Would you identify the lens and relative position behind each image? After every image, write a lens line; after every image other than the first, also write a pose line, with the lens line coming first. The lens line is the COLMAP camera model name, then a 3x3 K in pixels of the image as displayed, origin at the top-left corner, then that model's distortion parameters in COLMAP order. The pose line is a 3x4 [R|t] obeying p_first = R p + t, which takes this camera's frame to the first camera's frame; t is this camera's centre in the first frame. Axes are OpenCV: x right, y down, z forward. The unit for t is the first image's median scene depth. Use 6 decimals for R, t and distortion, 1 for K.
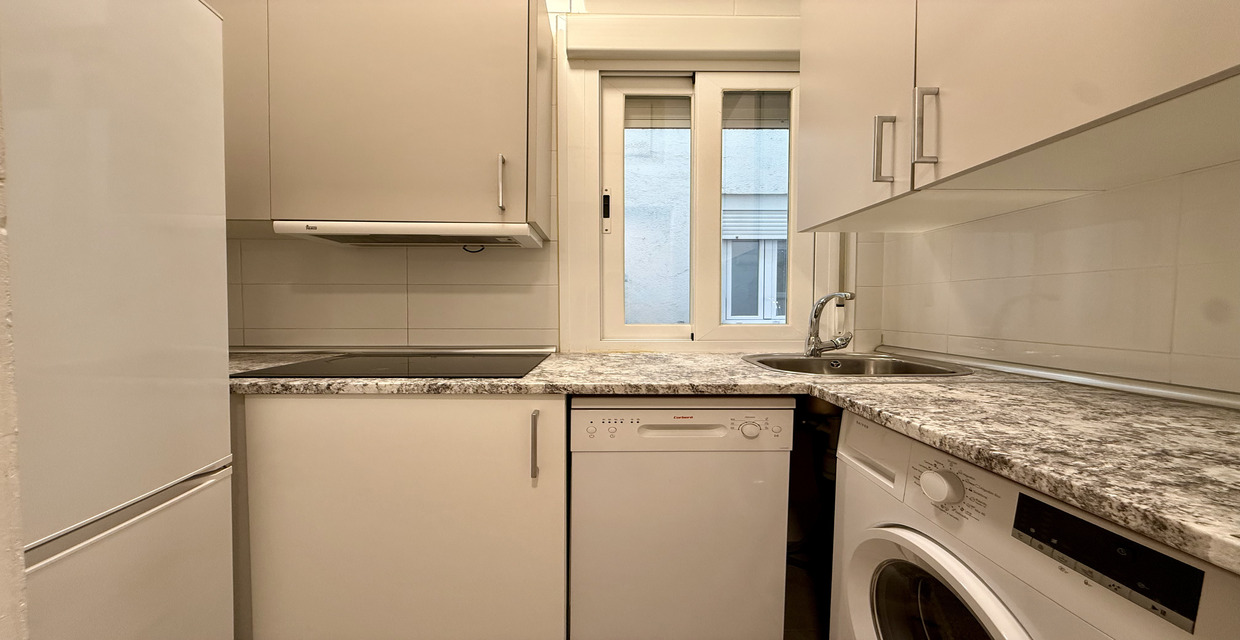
lens RADIAL K [[490.2, 0, 613.7], [0, 490.2, 319.9], [0, 0, 1]] dist [0.001724, -0.000445]
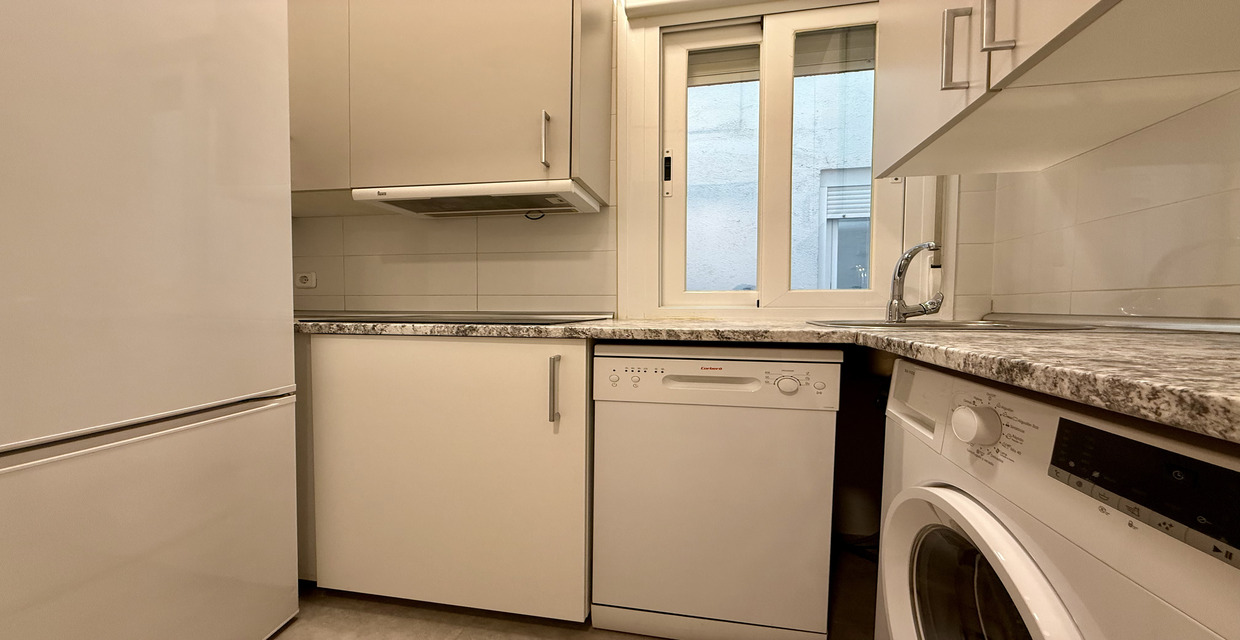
lens RADIAL K [[490.2, 0, 619.5], [0, 490.2, 322.7], [0, 0, 1]] dist [0.001724, -0.000445]
pose [[0.974780, 0.009085, -0.222984, 0.184282], [-0.008630, 0.999958, 0.003015, 0.115160], [0.223002, -0.001014, 0.974817, 0.064578]]
